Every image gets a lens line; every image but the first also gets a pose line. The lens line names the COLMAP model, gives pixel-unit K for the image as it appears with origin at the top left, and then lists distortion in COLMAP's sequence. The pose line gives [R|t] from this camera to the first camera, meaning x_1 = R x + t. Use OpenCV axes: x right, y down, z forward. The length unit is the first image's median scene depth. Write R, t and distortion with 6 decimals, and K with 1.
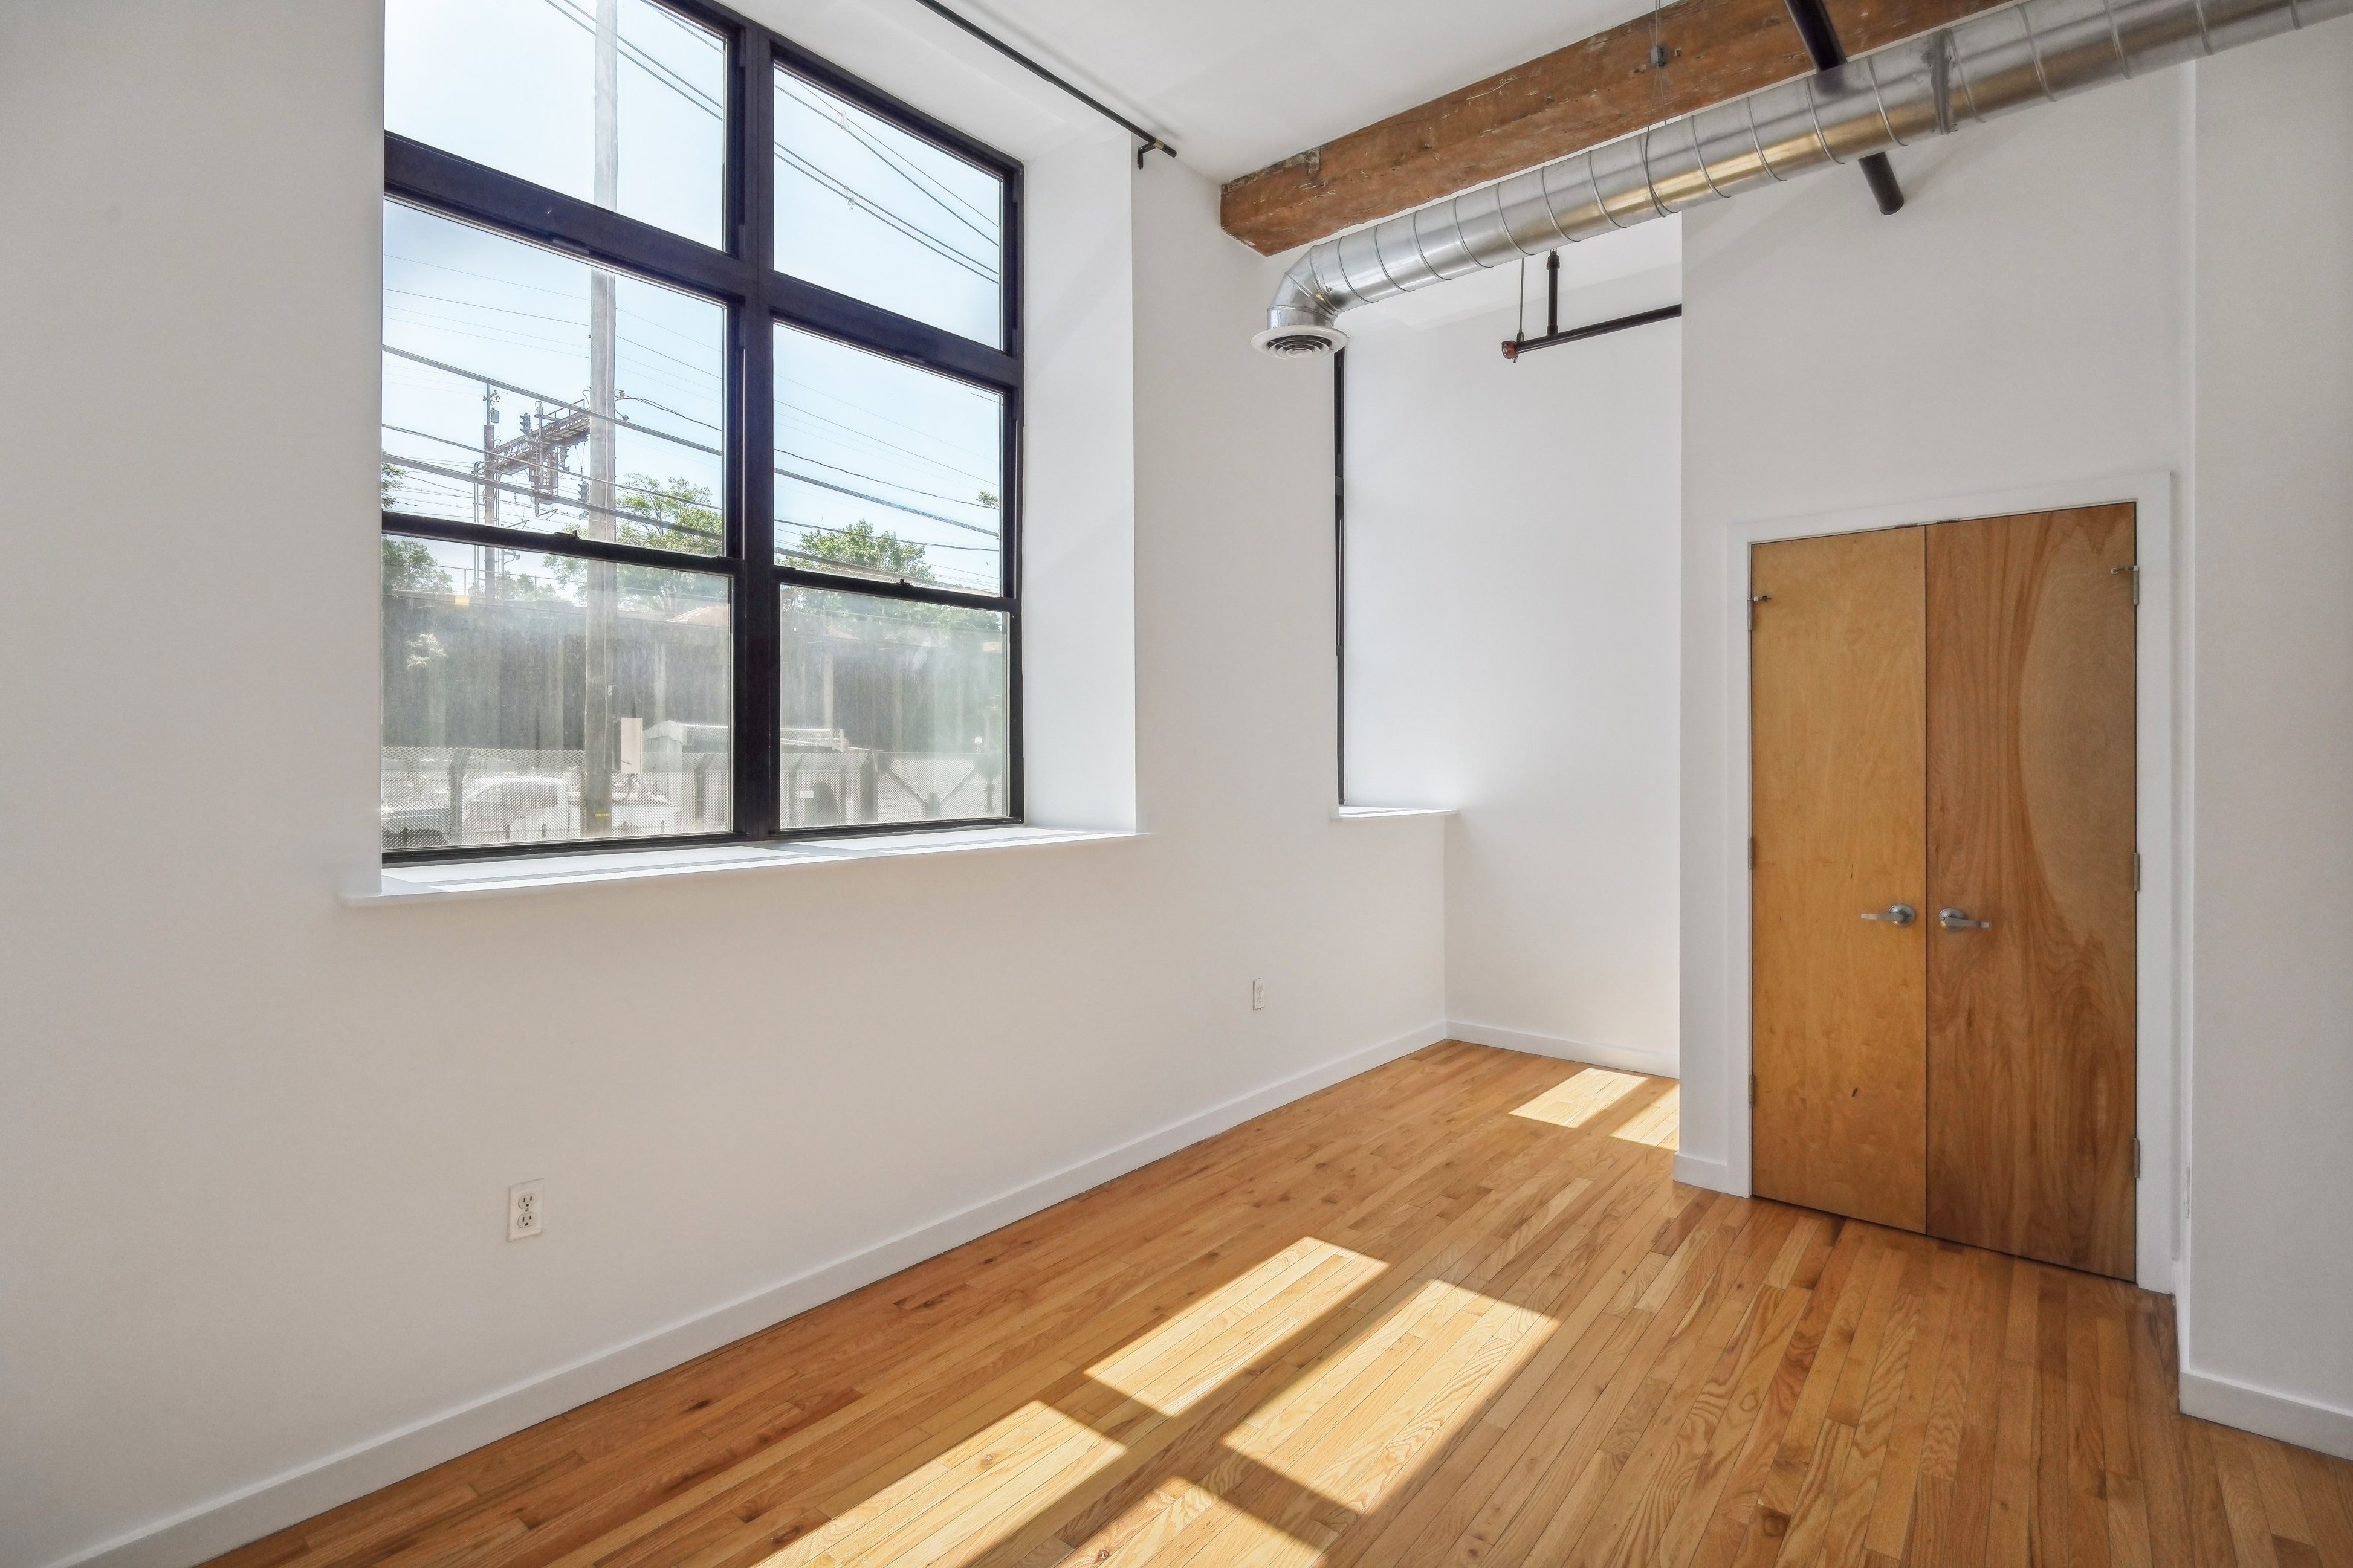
lens RADIAL K [[1105.5, 0, 1170.5], [0, 1105.5, 795.1], [0, 0, 1]] dist [0.000707, 0.000050]
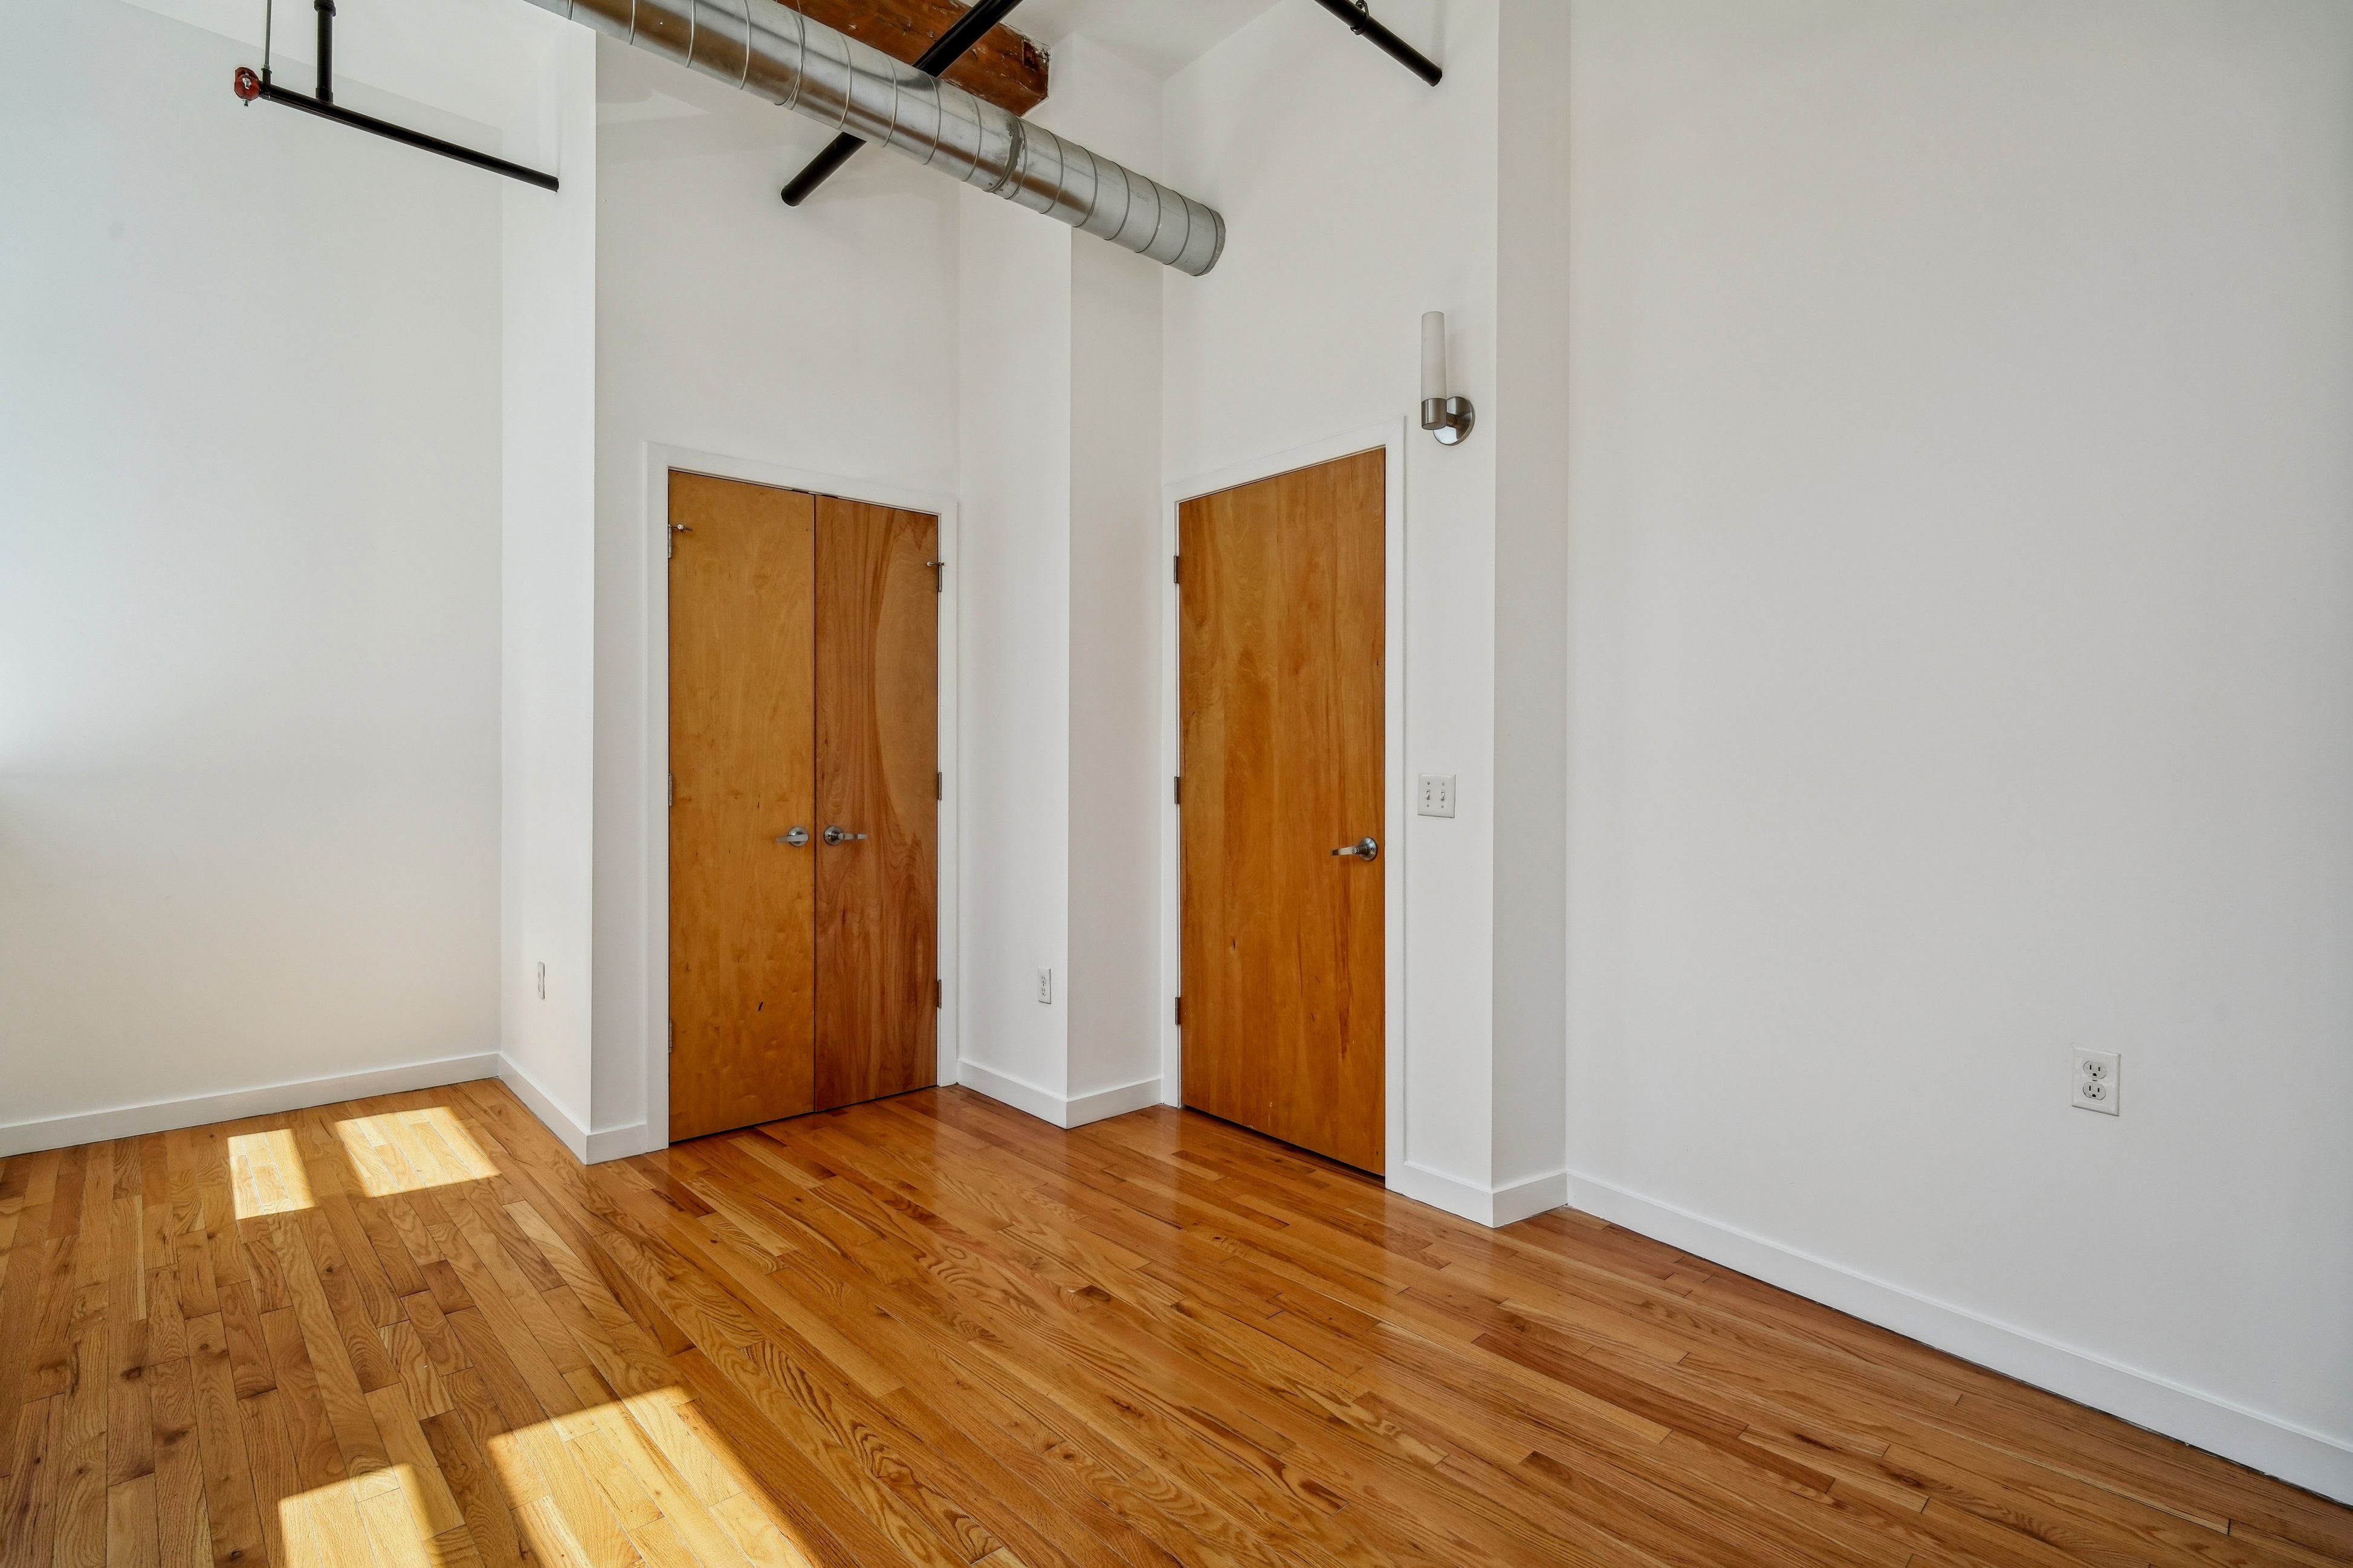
lens RADIAL K [[1105.5, 0, 1170.5], [0, 1105.5, 795.1], [0, 0, 1]] dist [0.000707, 0.000050]
pose [[0.140318, -0.025826, 0.989770, -0.403770], [0.030480, 0.999299, 0.021754, 0.053772], [-0.989637, 0.027116, 0.141006, 0.465698]]
